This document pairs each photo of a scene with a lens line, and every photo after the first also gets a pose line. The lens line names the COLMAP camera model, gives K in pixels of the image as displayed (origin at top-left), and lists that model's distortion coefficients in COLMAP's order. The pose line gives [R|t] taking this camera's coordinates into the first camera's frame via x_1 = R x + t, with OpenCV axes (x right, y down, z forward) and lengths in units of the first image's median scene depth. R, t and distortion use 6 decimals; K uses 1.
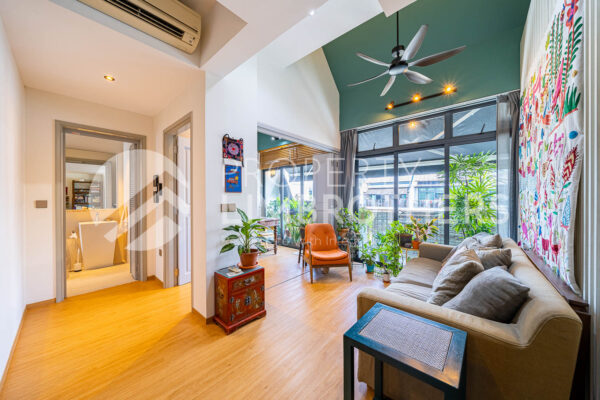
lens RADIAL K [[211.5, 0, 300.0], [0, 211.5, 200.0], [0, 0, 1]] dist [0.000921, 0.000014]
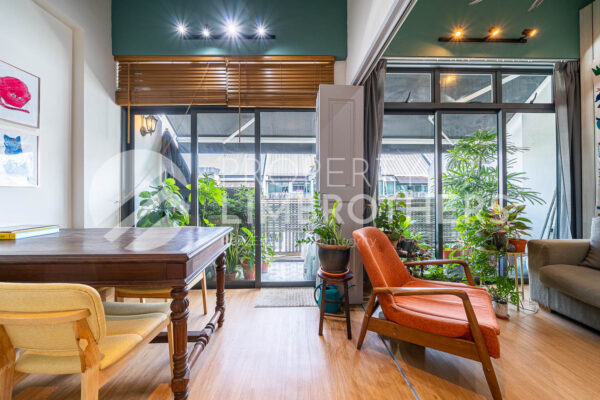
lens RADIAL K [[208.6, 0, 296.8], [0, 208.6, 190.1], [0, 0, 1]] dist [0.000481, -0.000019]
pose [[0.734485, 0.003620, 0.678615, -0.440947], [0.012096, 0.999757, -0.018424, 0.046052], [-0.678517, 0.021741, 0.734263, 1.061420]]
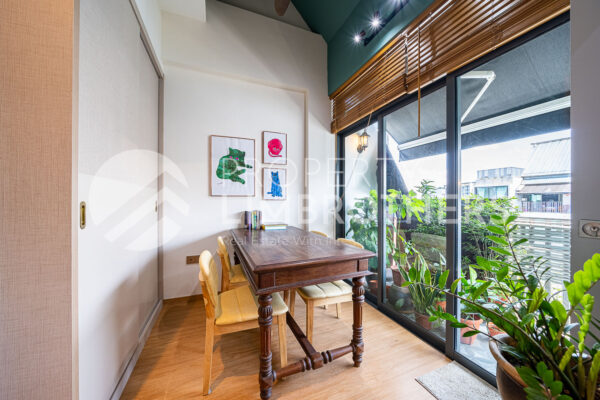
lens RADIAL K [[211.5, 0, 300.0], [0, 211.5, 200.0], [0, 0, 1]] dist [0.000921, 0.000014]
pose [[0.895728, 0.004836, -0.444576, -0.088275], [-0.008115, 0.999952, -0.005472, 0.022673], [0.444528, 0.008509, 0.895725, 1.128503]]
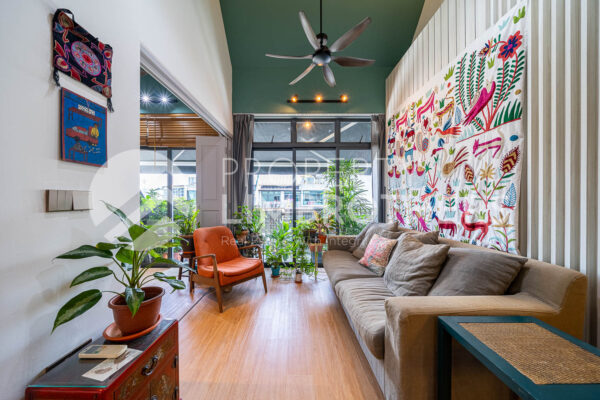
lens RADIAL K [[205.0, 0, 297.6], [0, 205.0, 201.2], [0, 0, 1]] dist [-0.000389, -0.000123]
pose [[0.750028, -0.000888, 0.661406, -0.220330], [0.005385, 0.999974, -0.004764, 0.033470], [-0.661384, 0.007135, 0.750013, 0.350501]]
